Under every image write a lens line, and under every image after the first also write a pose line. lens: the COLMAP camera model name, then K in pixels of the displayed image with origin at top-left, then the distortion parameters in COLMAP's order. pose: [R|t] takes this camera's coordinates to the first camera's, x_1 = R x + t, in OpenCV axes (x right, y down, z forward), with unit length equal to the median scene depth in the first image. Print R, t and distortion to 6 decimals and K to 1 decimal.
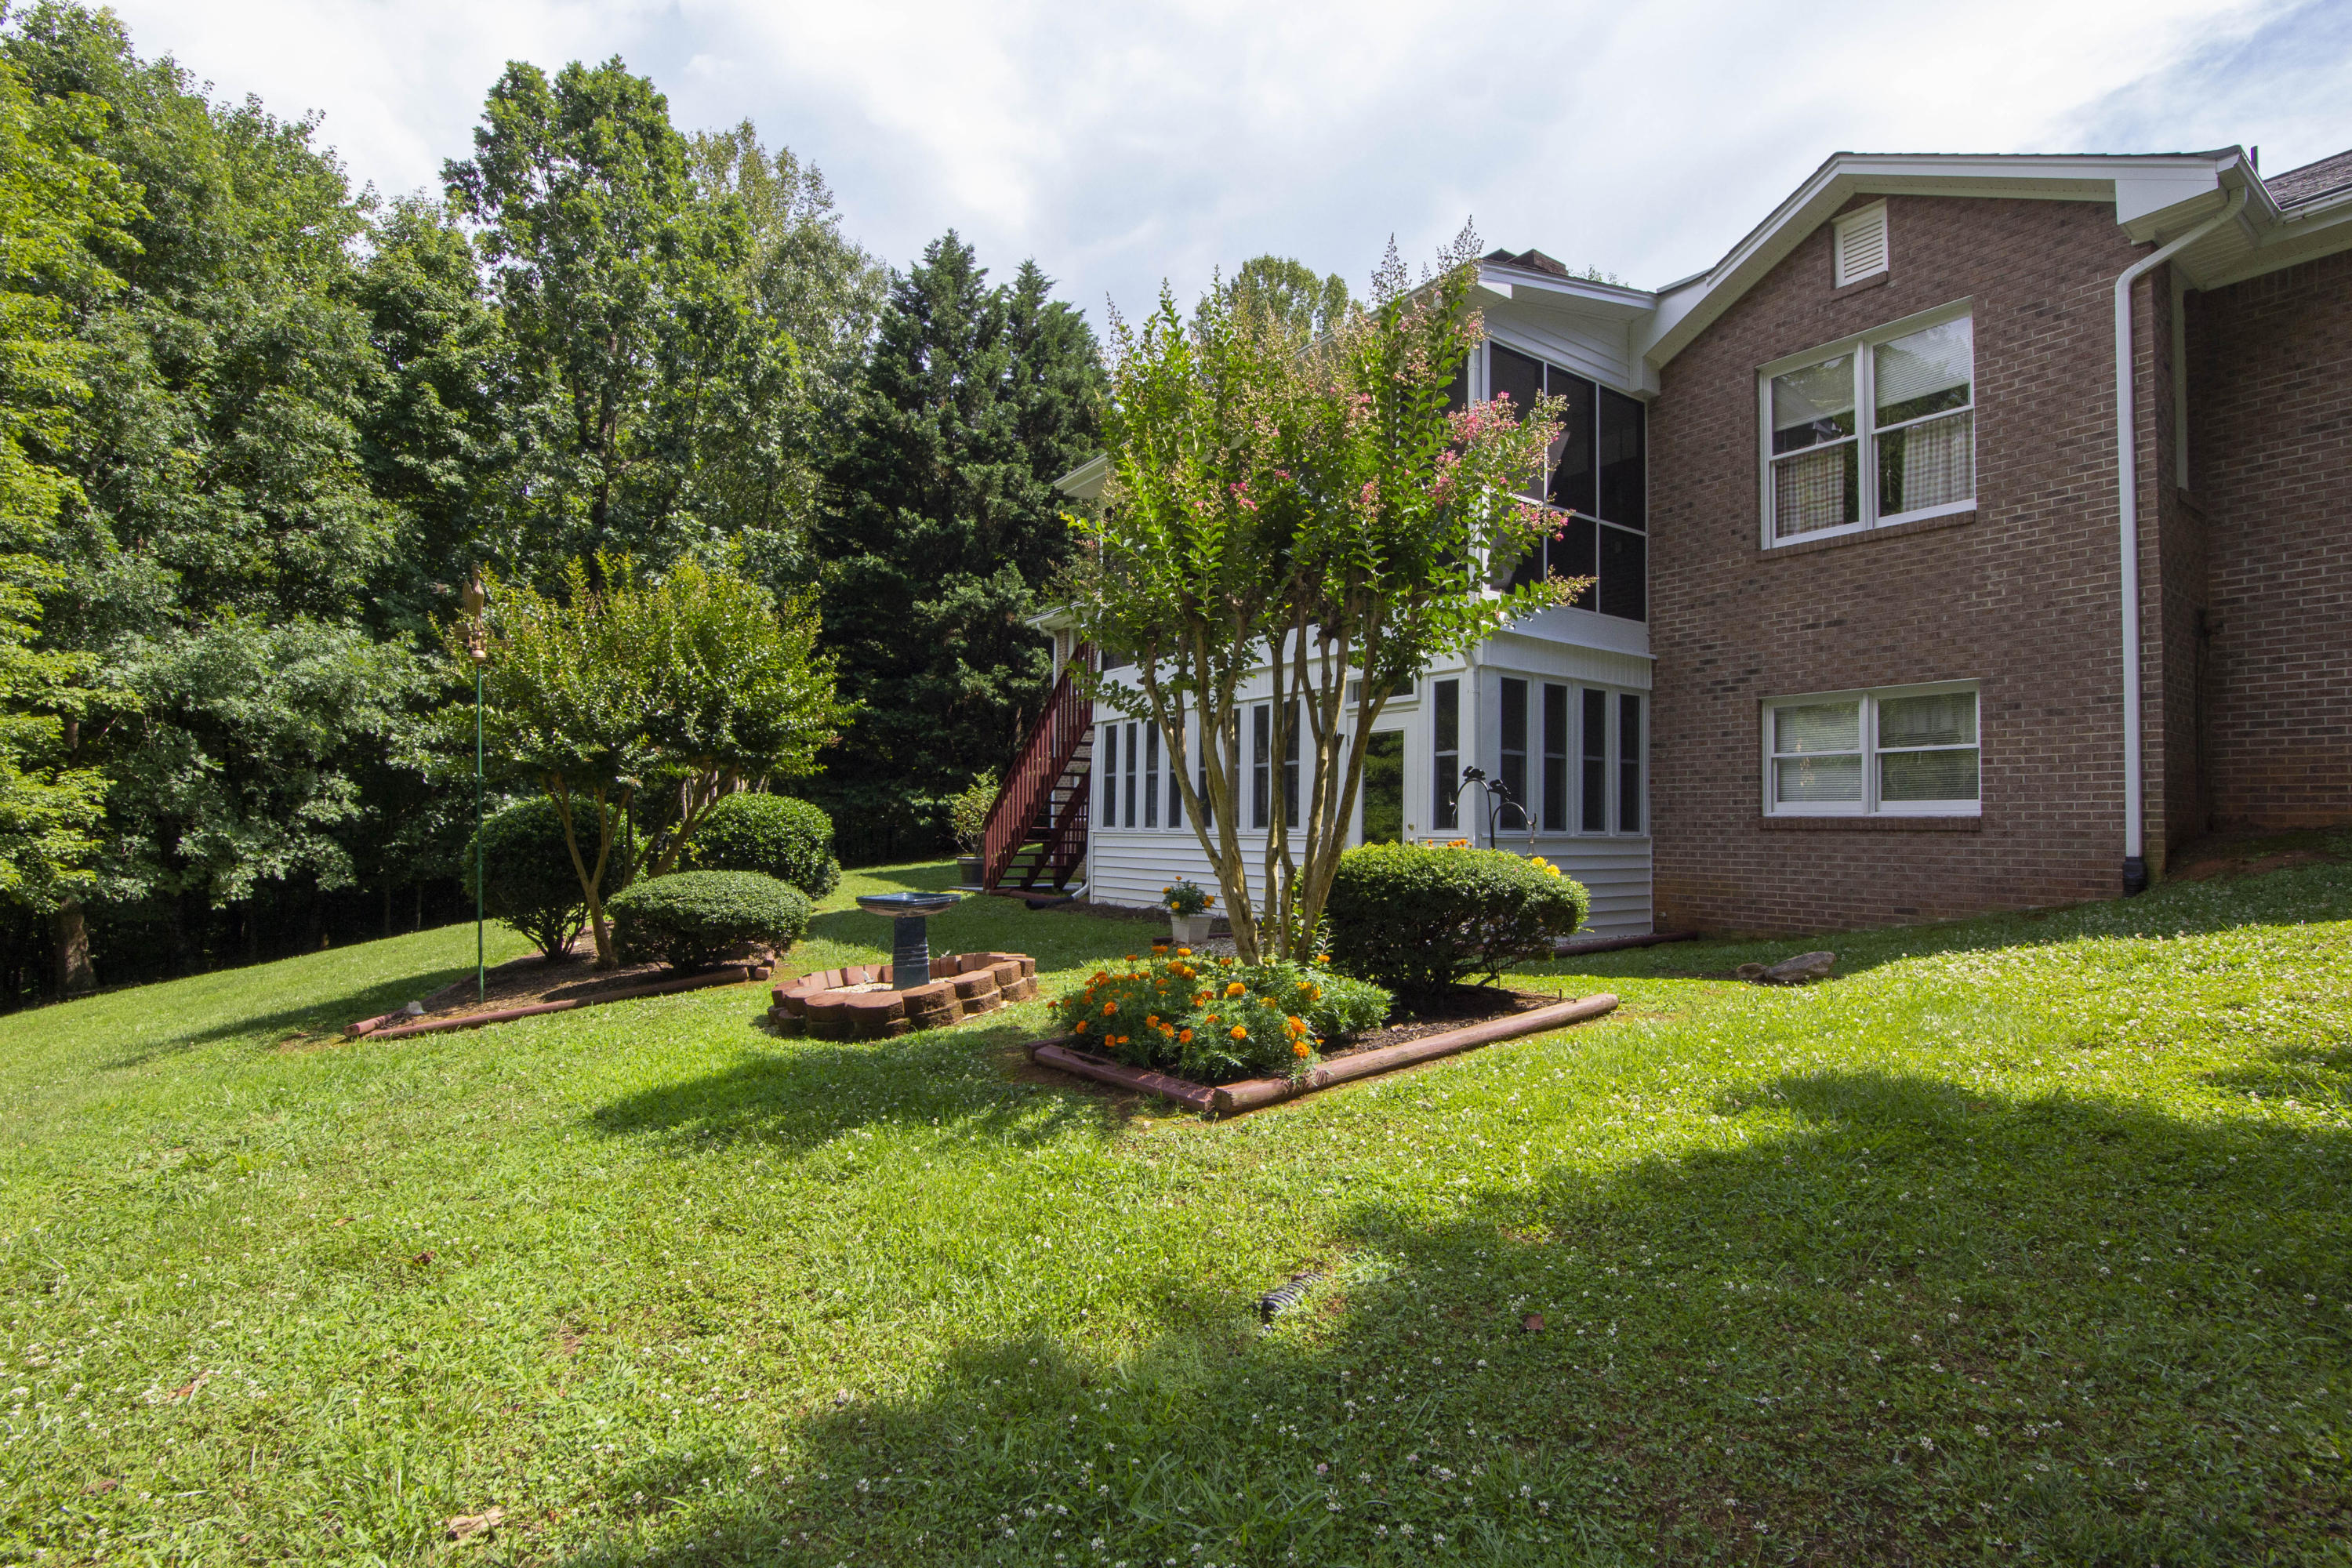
lens RADIAL K [[1099.1, 0, 1177.0], [0, 1099.1, 801.7], [0, 0, 1]] dist [-0.038876, 0.007698]
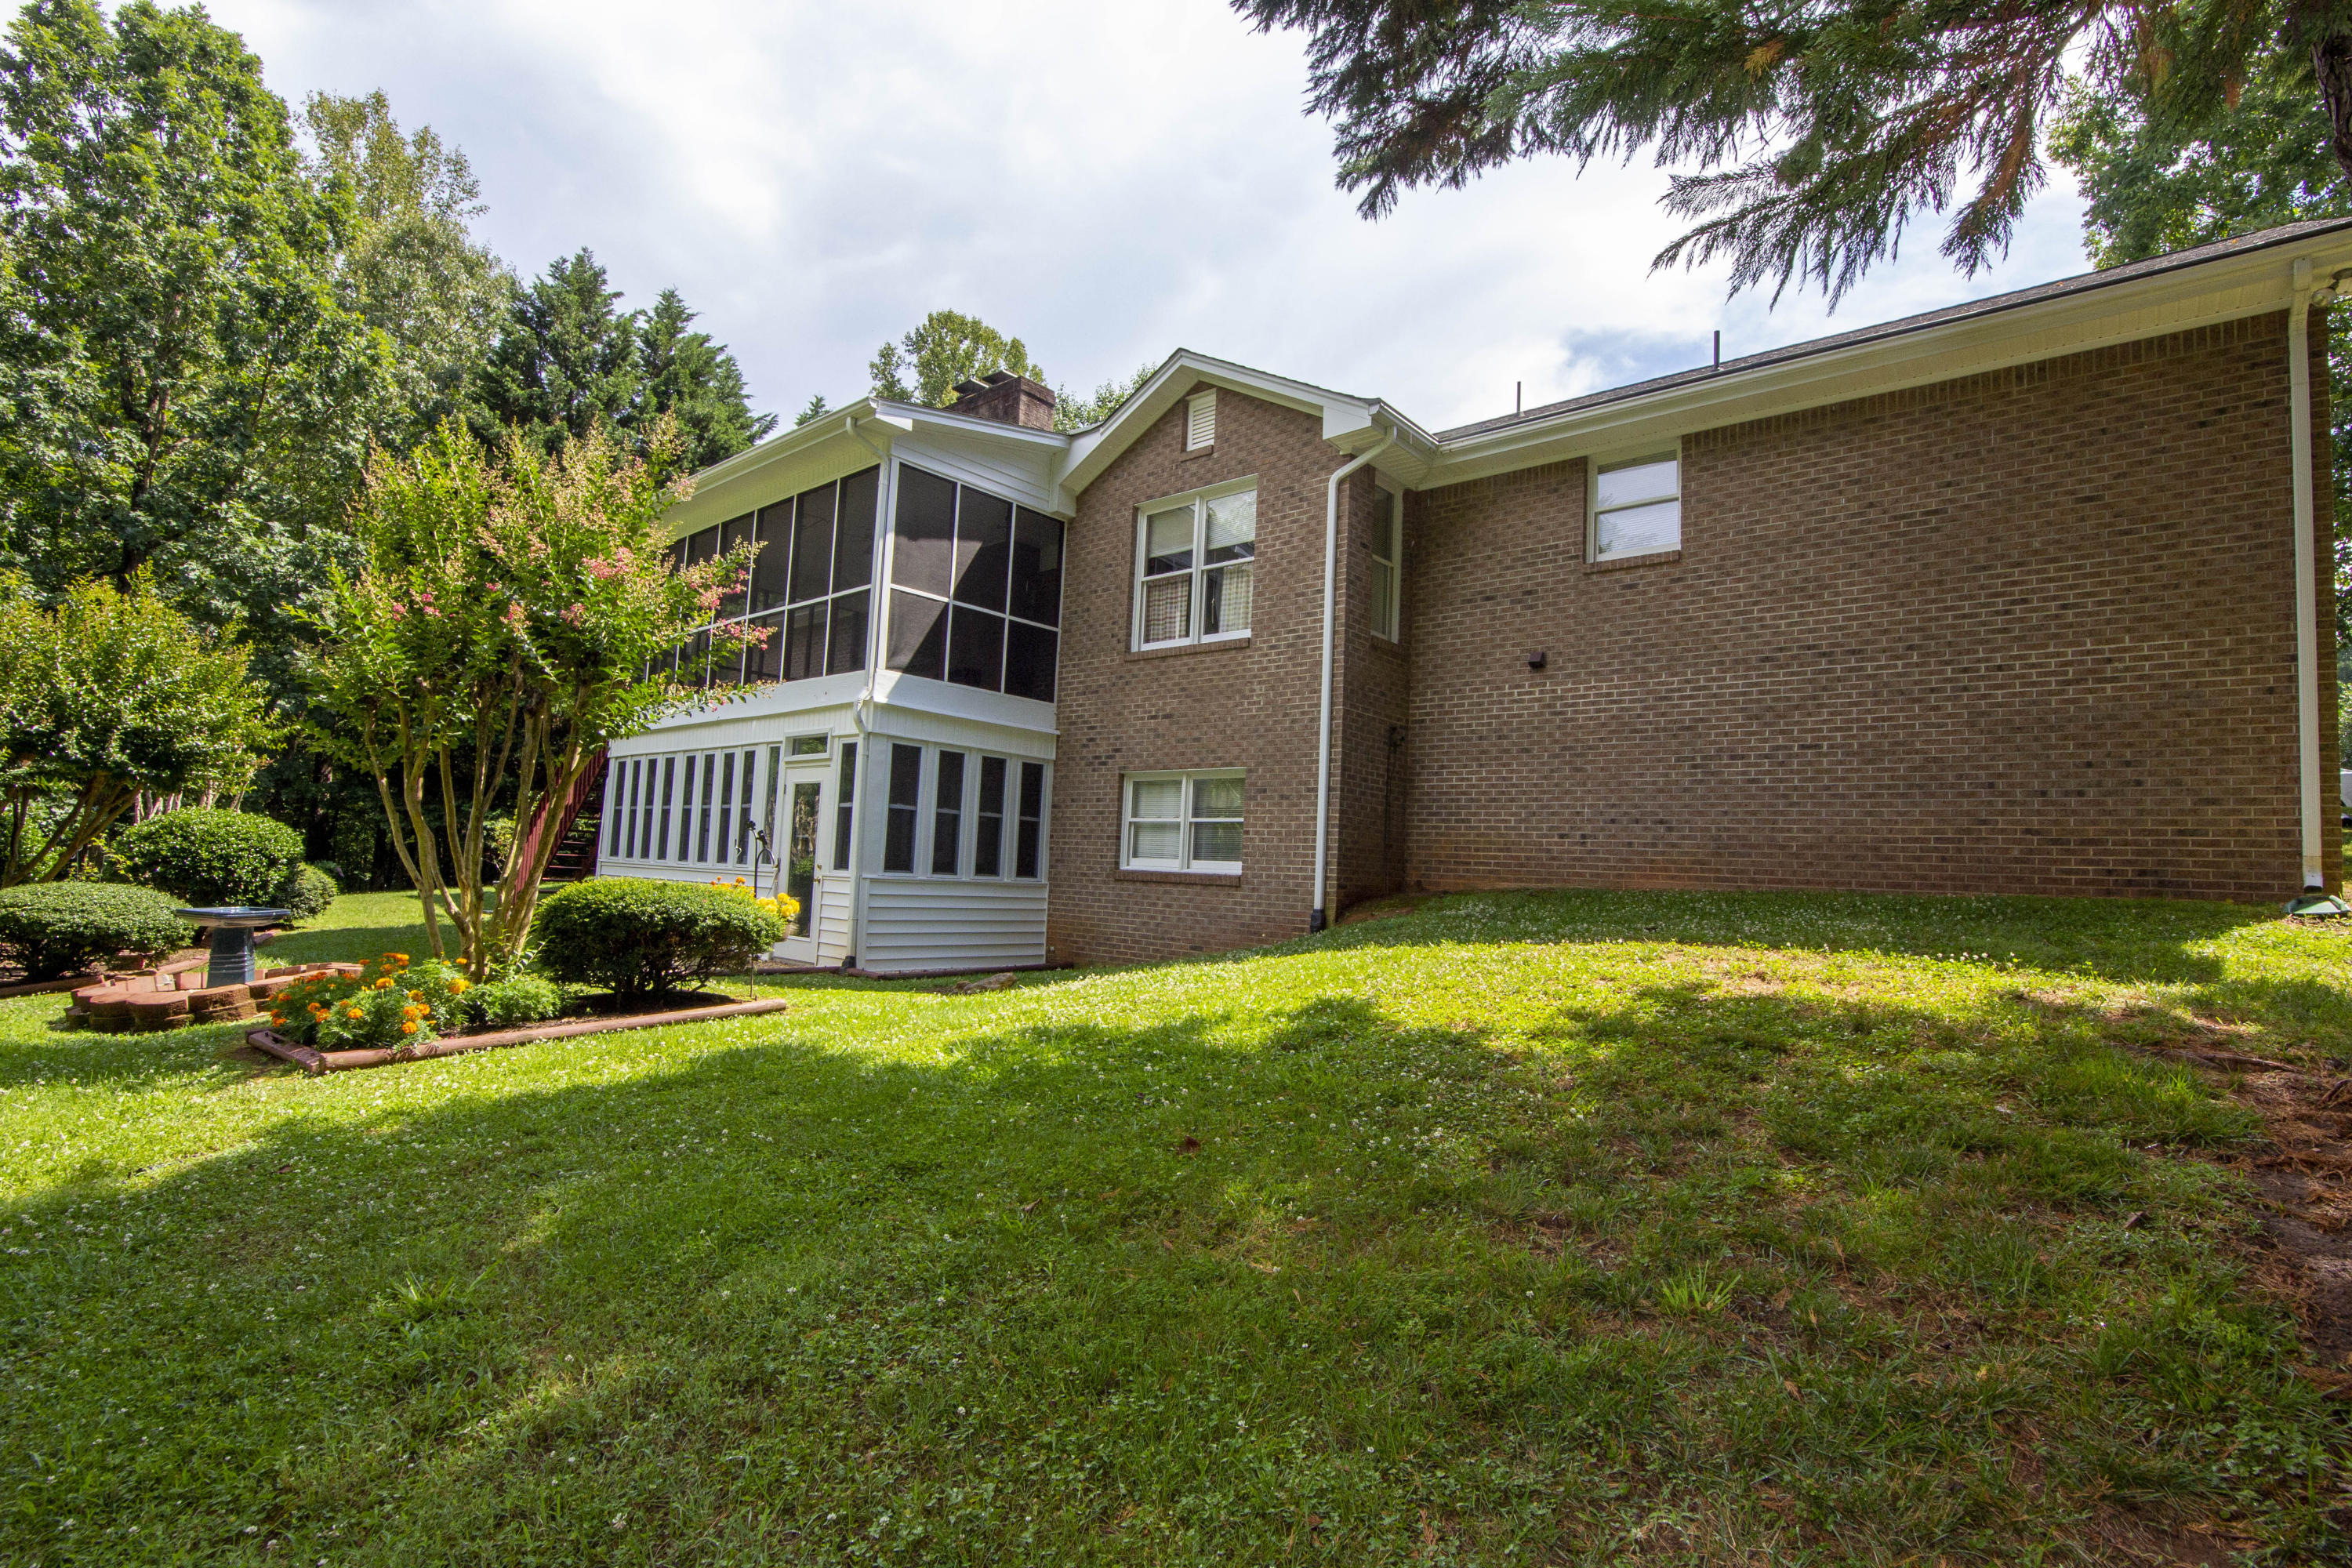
lens RADIAL K [[1096.0, 0, 1178.5], [0, 1096.0, 809.0], [0, 0, 1]] dist [-0.052567, 0.014579]
pose [[0.966127, 0.049152, 0.253344, 0.236558], [-0.041857, 0.998541, -0.034111, -0.011886], [-0.254651, 0.022351, 0.966775, -0.174705]]
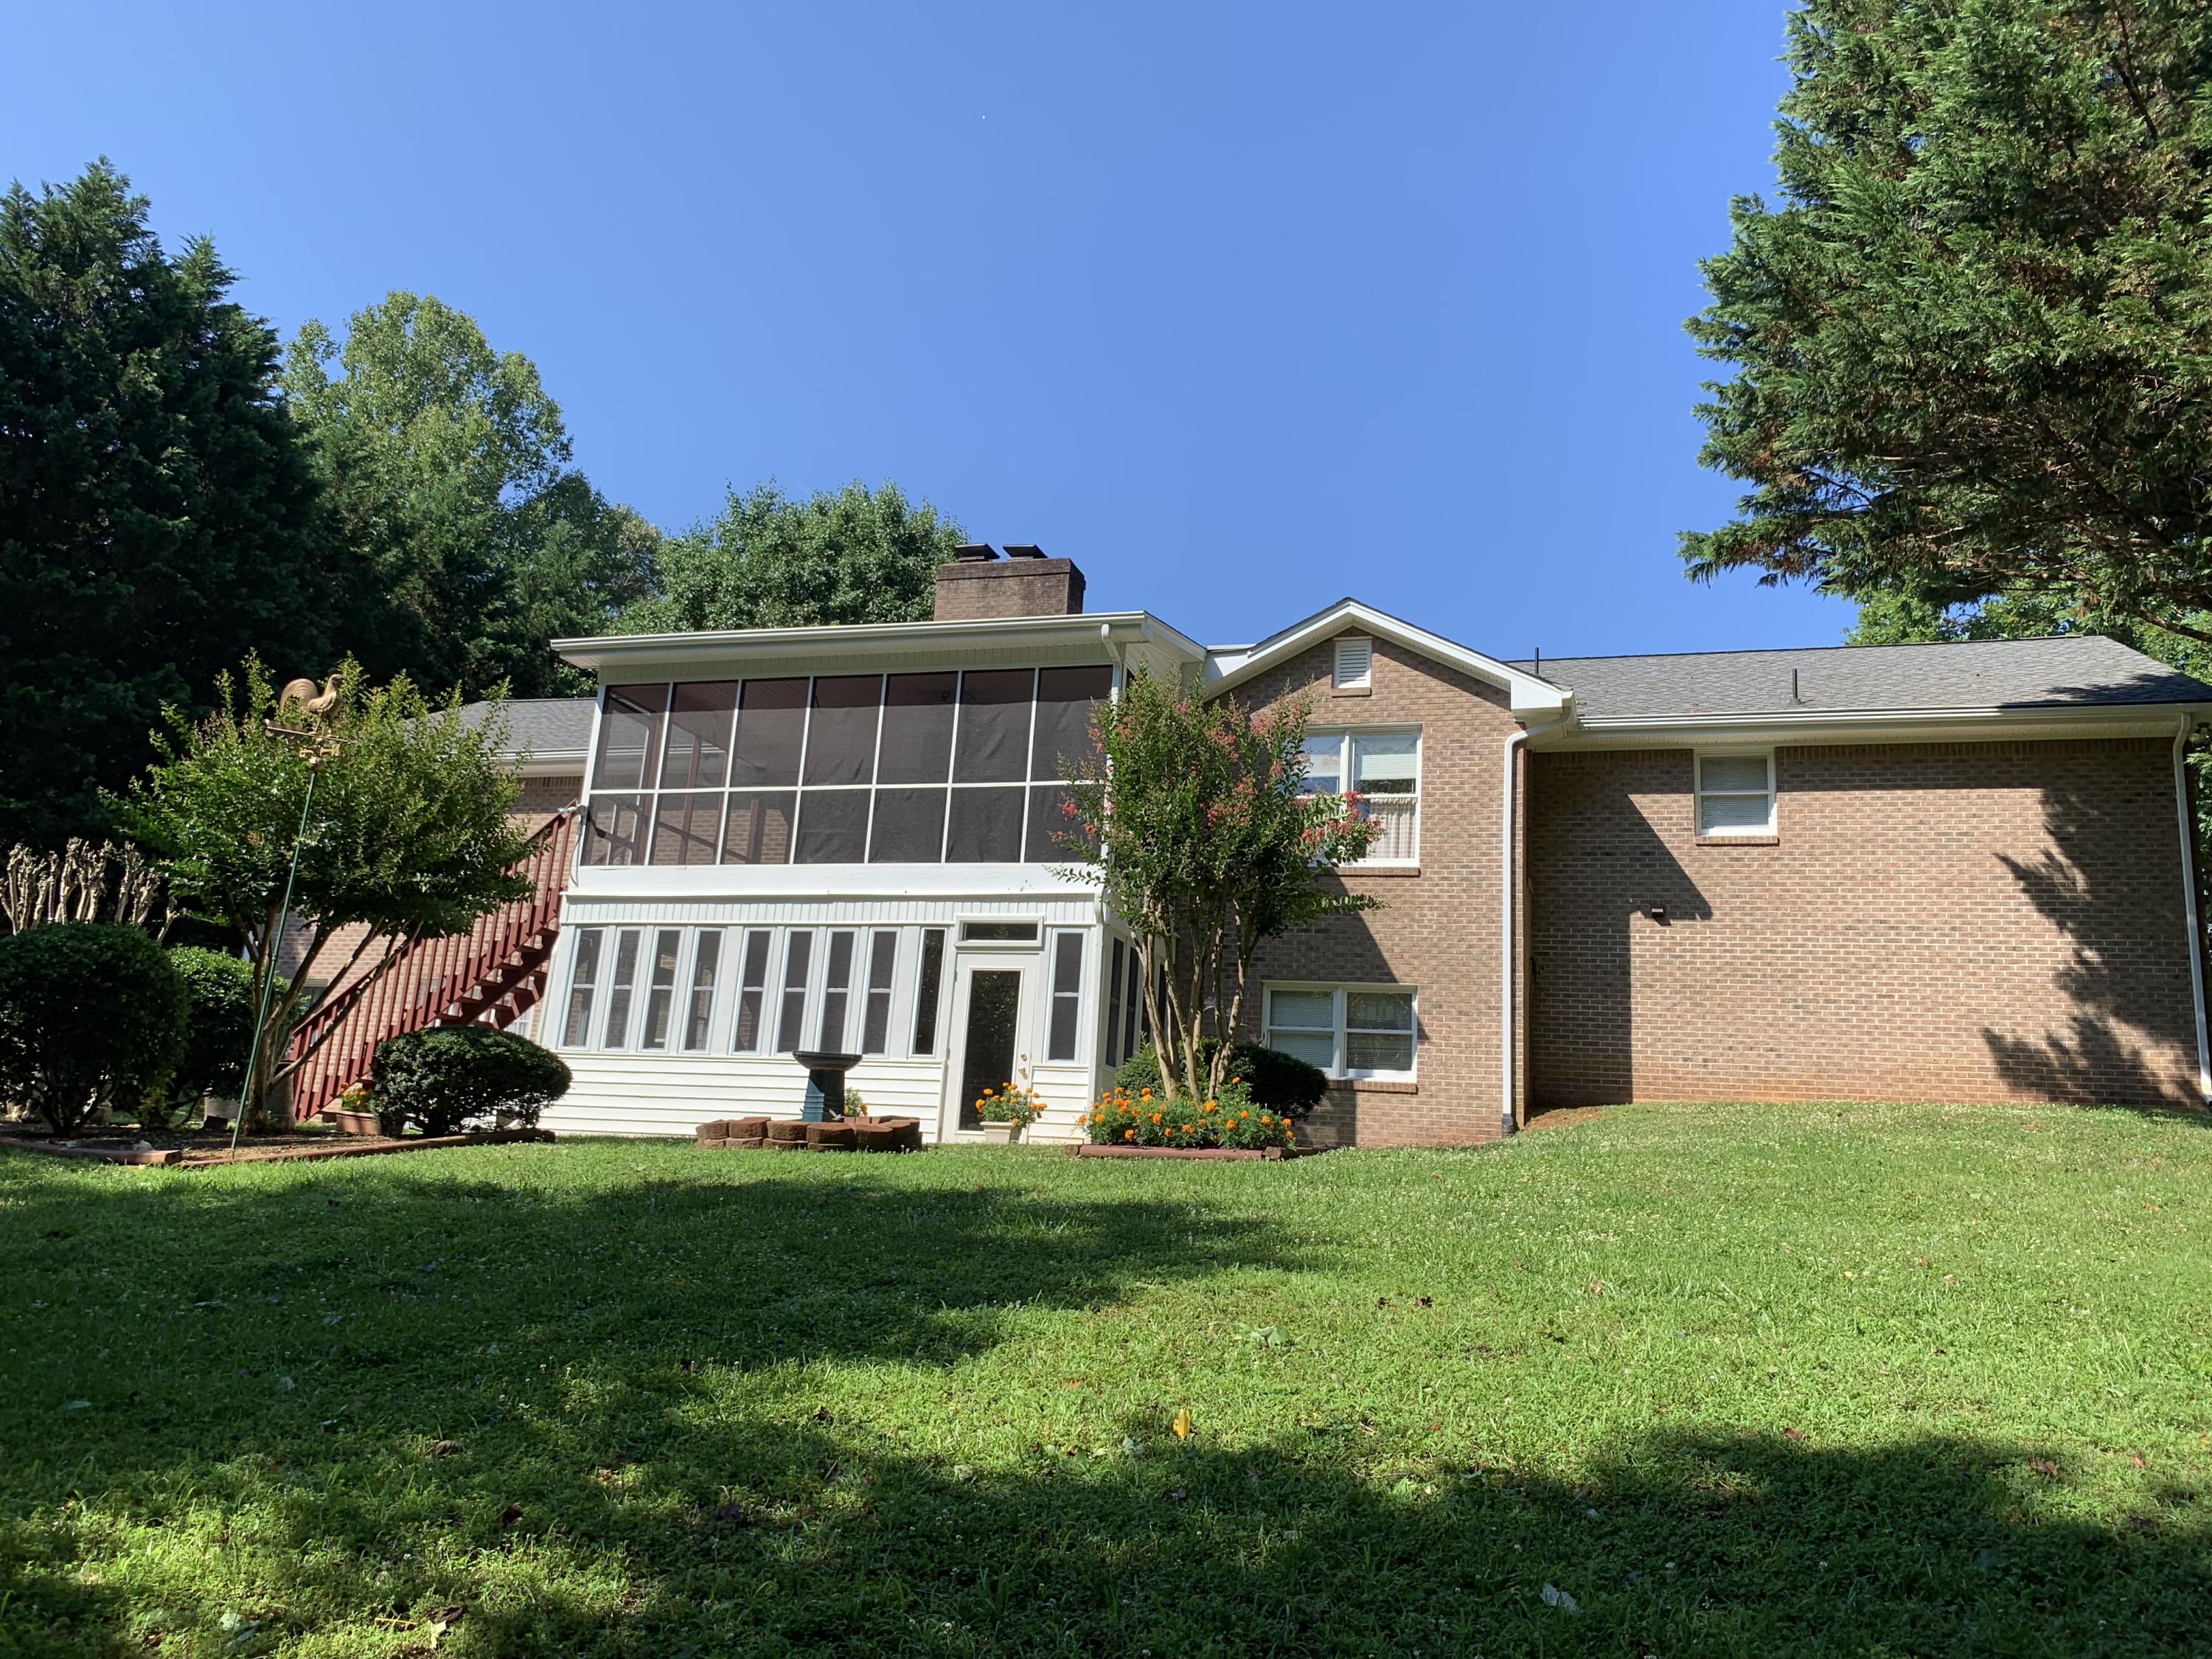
lens RADIAL K [[1643.9, 0, 1106.0], [0, 1643.9, 829.5], [0, 0, 1]] dist [0.018999, -0.001552]
pose [[0.788538, 0.177012, 0.588961, -0.630447], [-0.070691, 0.977422, -0.199119, 0.103075], [-0.610910, 0.115379, 0.783248, -0.334202]]
